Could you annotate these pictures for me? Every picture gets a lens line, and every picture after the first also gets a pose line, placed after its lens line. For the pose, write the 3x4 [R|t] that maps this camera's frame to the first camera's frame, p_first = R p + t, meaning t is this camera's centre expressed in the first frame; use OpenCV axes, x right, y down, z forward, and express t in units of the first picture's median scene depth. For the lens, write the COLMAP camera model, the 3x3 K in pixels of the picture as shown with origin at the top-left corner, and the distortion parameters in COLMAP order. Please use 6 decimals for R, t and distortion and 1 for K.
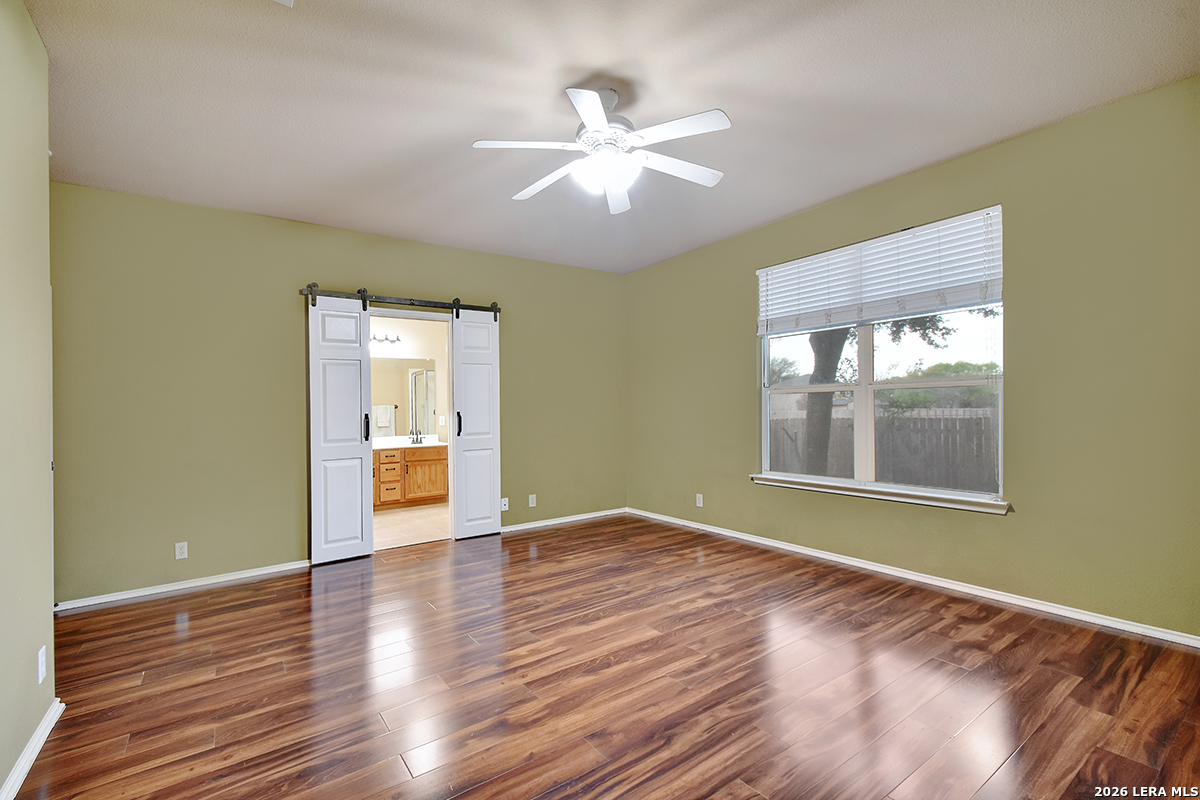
lens RADIAL K [[531.9, 0, 597.1], [0, 531.9, 406.8], [0, 0, 1]] dist [0.011740, -0.008798]
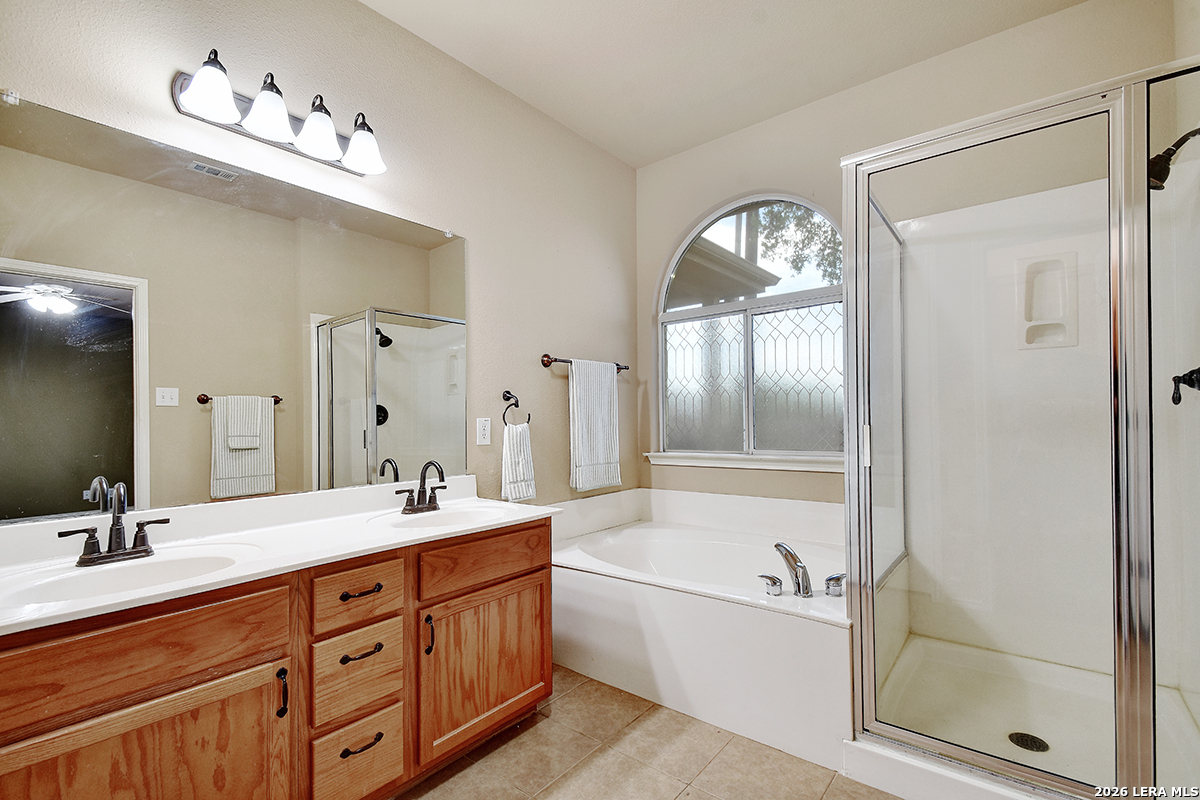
lens RADIAL K [[531.9, 0, 601.9], [0, 531.9, 406.1], [0, 0, 1]] dist [0.011740, -0.008798]
pose [[0.964982, 0.000760, 0.262314, -0.351662], [0.004429, 0.999806, -0.019191, 0.021404], [-0.262278, 0.019681, 0.964792, 0.765539]]
